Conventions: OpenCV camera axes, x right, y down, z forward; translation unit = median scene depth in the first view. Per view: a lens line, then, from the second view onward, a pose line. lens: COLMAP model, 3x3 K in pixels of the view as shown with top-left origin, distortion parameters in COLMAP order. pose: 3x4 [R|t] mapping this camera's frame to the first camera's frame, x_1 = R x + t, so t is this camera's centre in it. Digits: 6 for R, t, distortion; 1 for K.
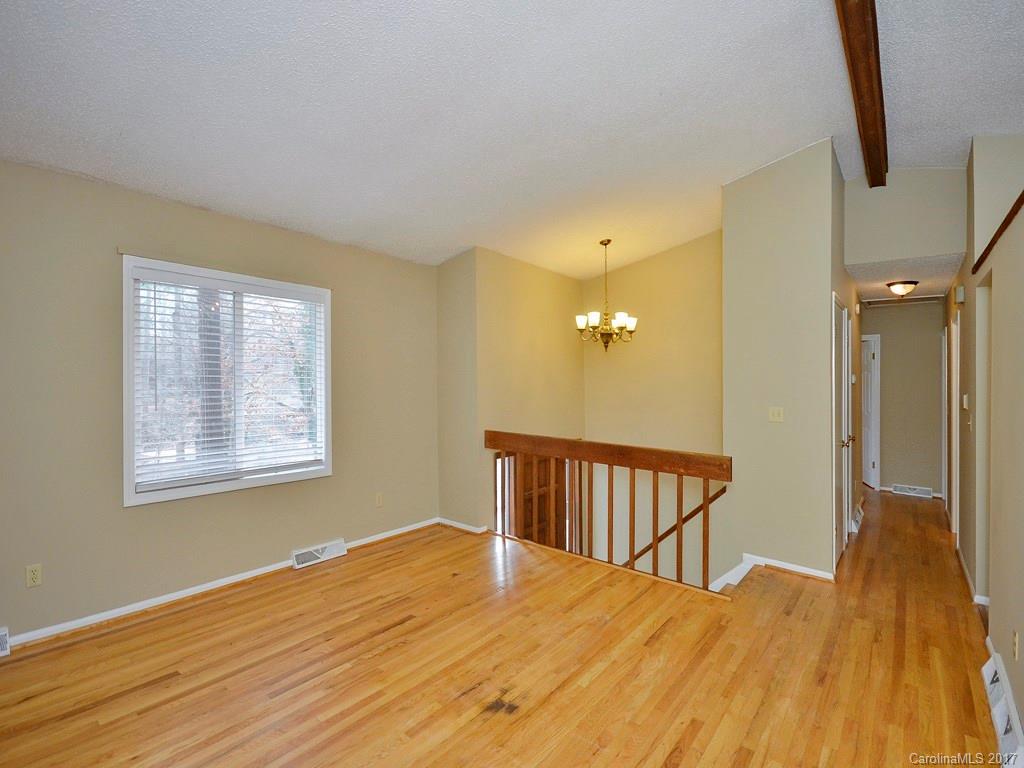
lens RADIAL K [[471.7, 0, 512.0], [0, 471.7, 384.0], [0, 0, 1]] dist [0.000525, -0.000218]
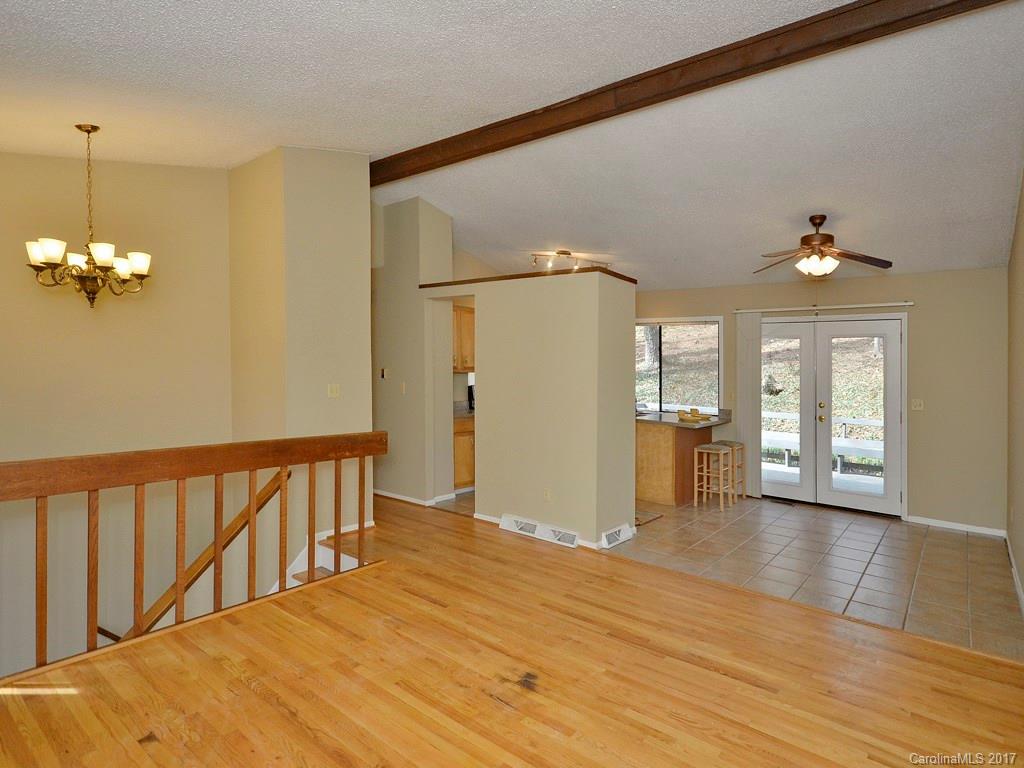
lens RADIAL K [[604.7, 0, 515.8], [0, 604.7, 342.0], [0, 0, 1]] dist [0.003813, -0.000490]
pose [[-0.021355, 0.023188, 0.999503, -1.030134], [-0.016368, 0.999589, -0.023540, -0.024122], [-0.999638, -0.016862, -0.020967, 0.800326]]
